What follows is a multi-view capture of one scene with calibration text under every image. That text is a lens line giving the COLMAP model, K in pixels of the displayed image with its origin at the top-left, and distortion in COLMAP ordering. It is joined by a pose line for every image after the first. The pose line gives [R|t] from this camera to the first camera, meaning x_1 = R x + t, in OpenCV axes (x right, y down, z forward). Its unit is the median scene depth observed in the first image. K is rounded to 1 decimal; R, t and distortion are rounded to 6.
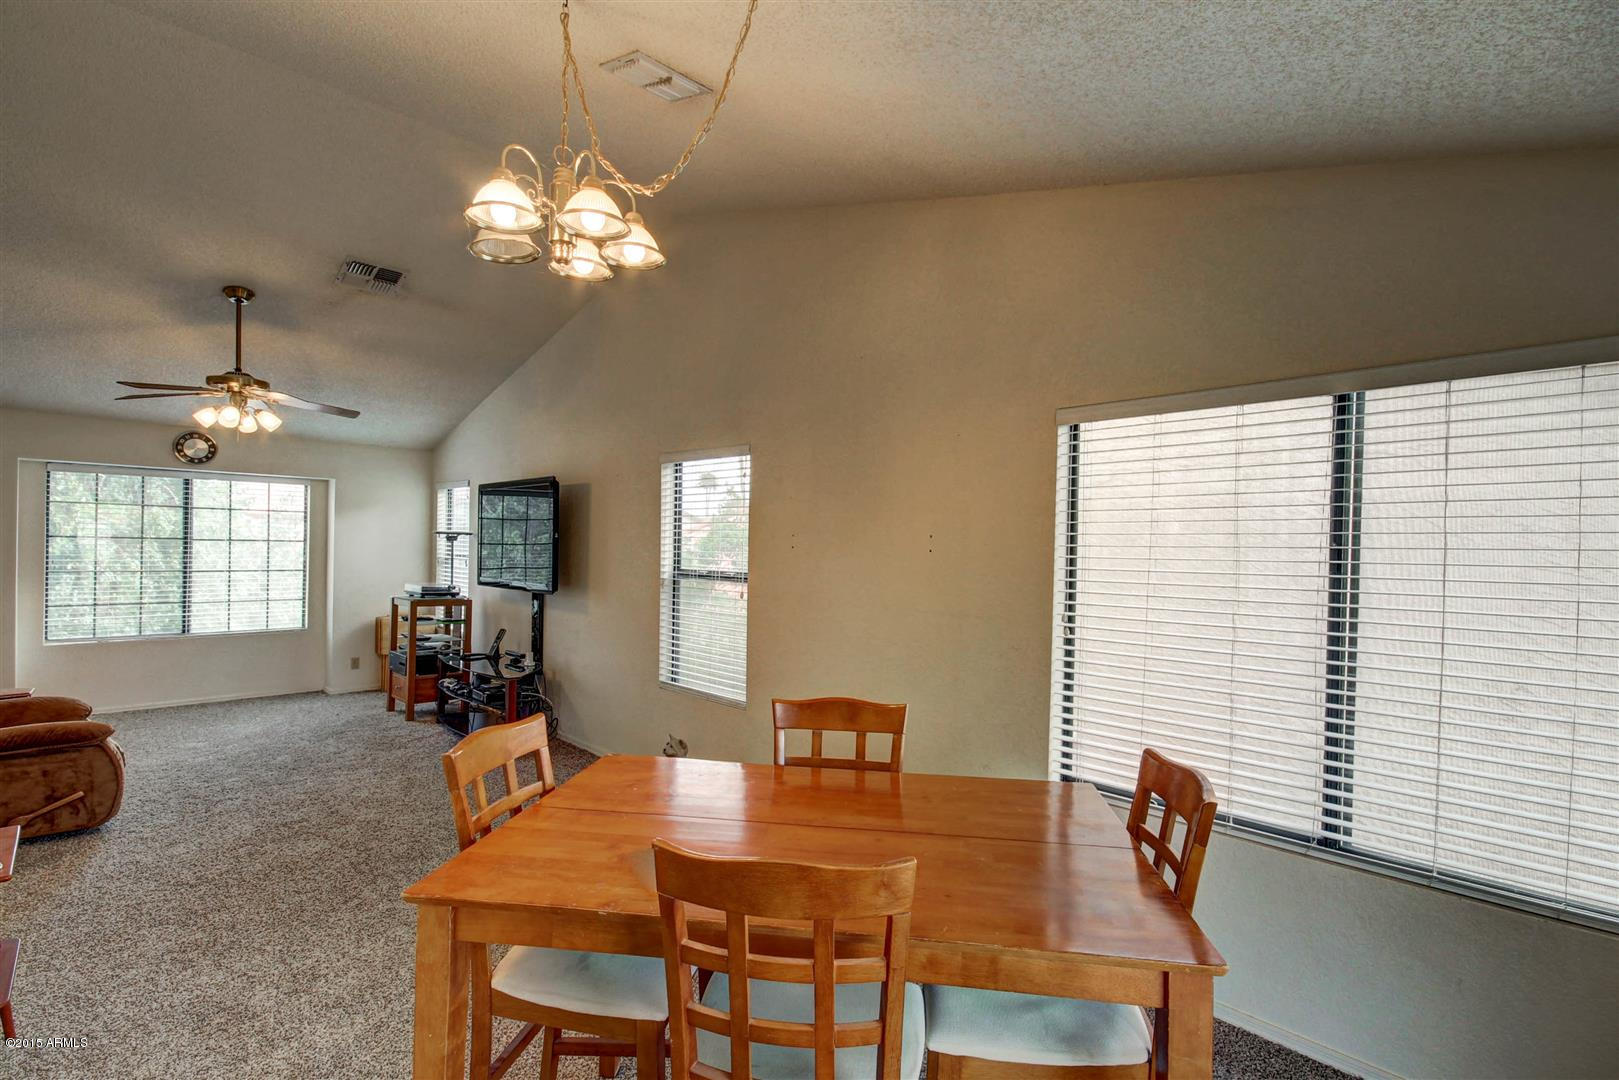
lens RADIAL K [[758.5, 0, 807.1], [0, 758.5, 550.5], [0, 0, 1]] dist [0.013496, -0.002225]
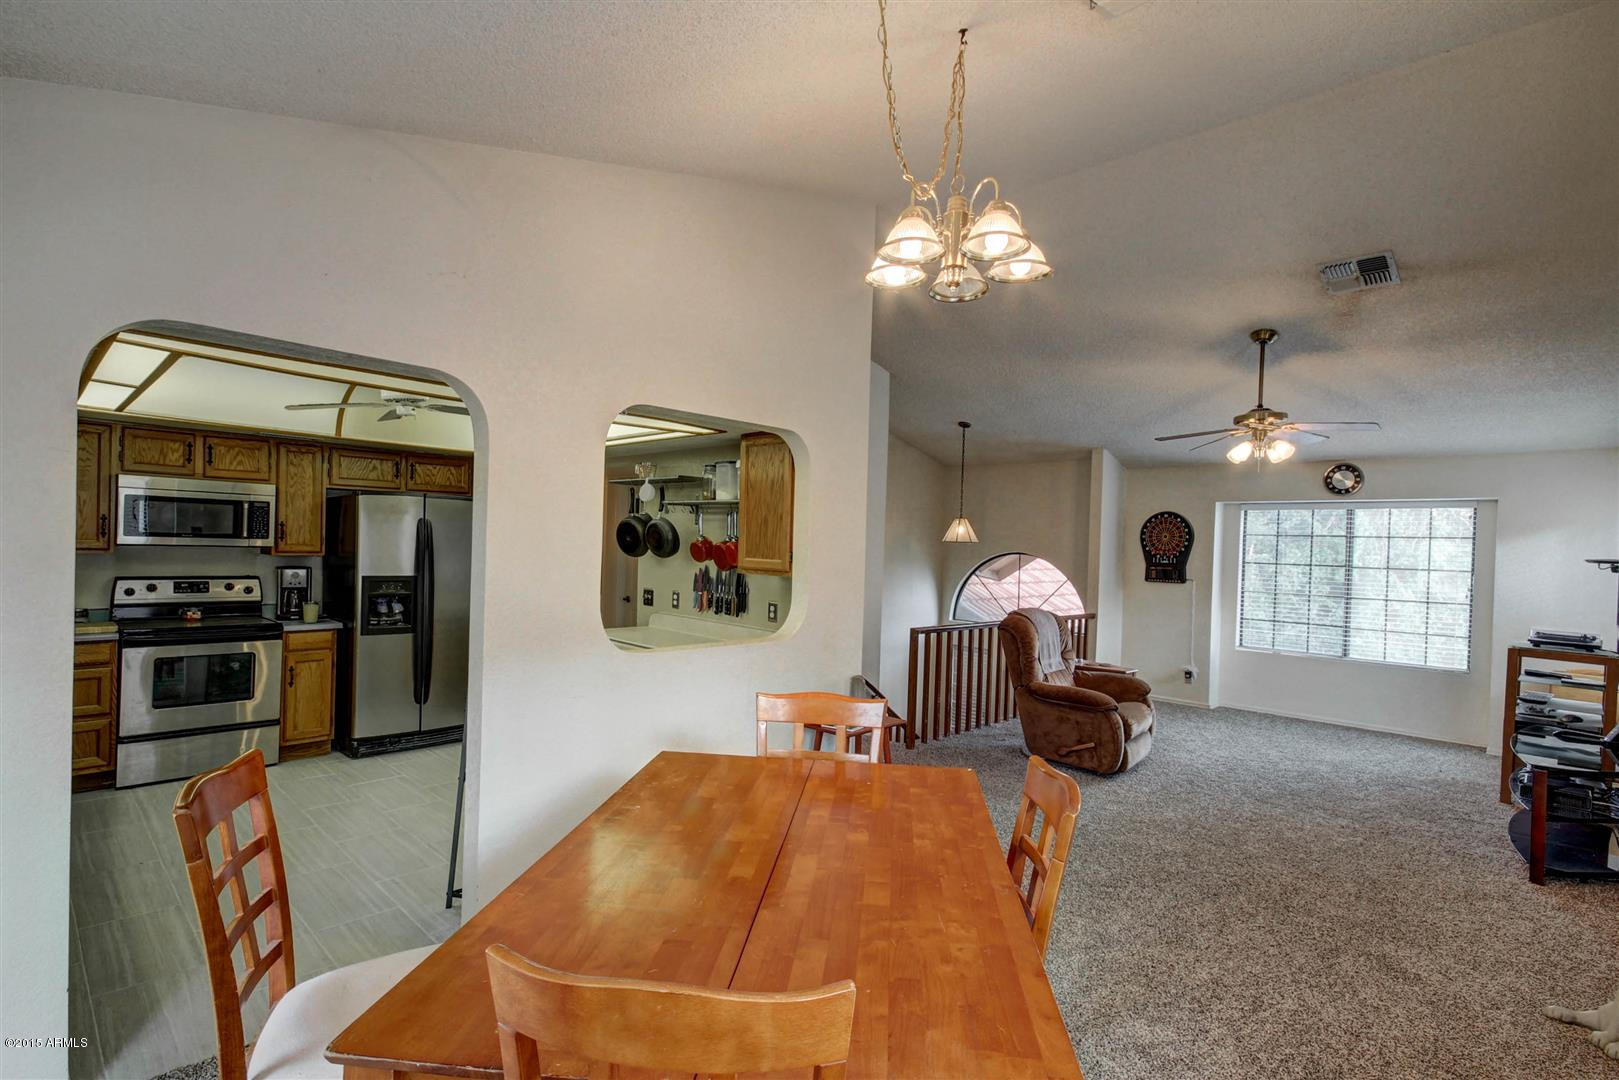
lens RADIAL K [[758.5, 0, 807.1], [0, 758.5, 550.5], [0, 0, 1]] dist [0.013496, -0.002225]
pose [[0.021561, -0.011560, -0.999701, 0.310493], [-0.036952, 0.999241, -0.012351, 0.004256], [0.999084, 0.037207, 0.021118, 0.339108]]
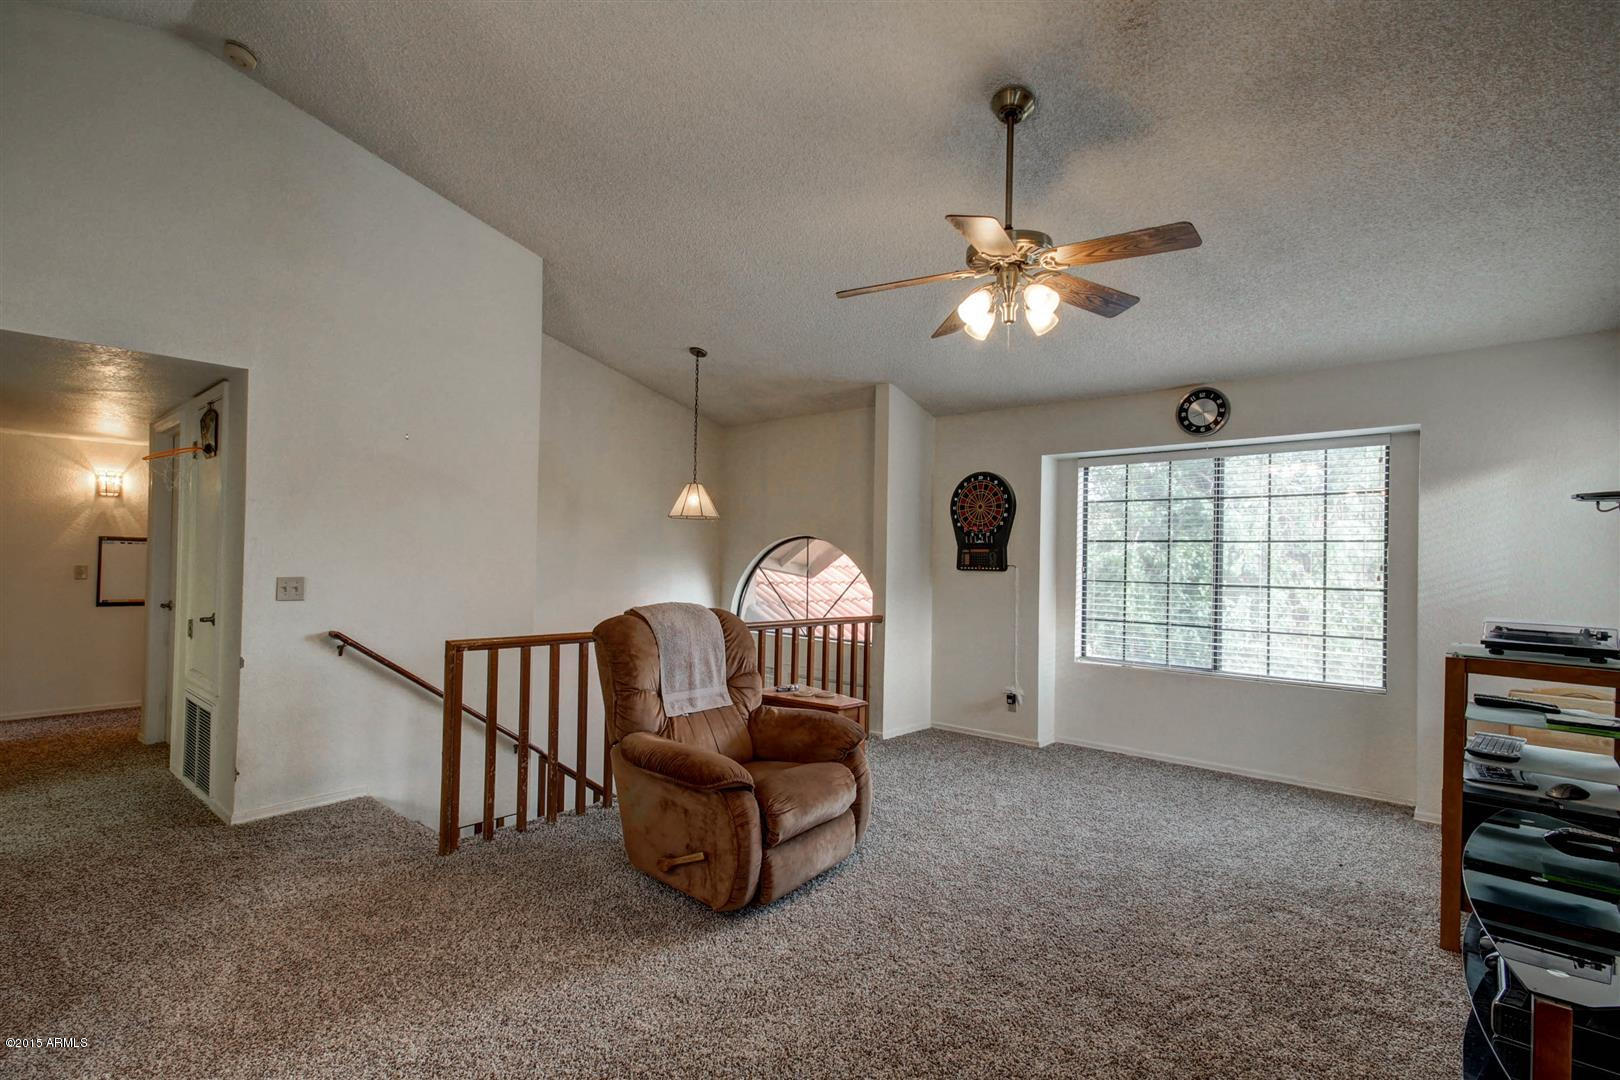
lens RADIAL K [[756.4, 0, 799.5], [0, 756.4, 548.1], [0, 0, 1]] dist [0.012696, 0.000285]
pose [[0.071780, -0.033729, -0.996850, -0.164054], [-0.022973, 0.999107, -0.035460, 0.038018], [0.997156, 0.025446, 0.070941, 0.785068]]
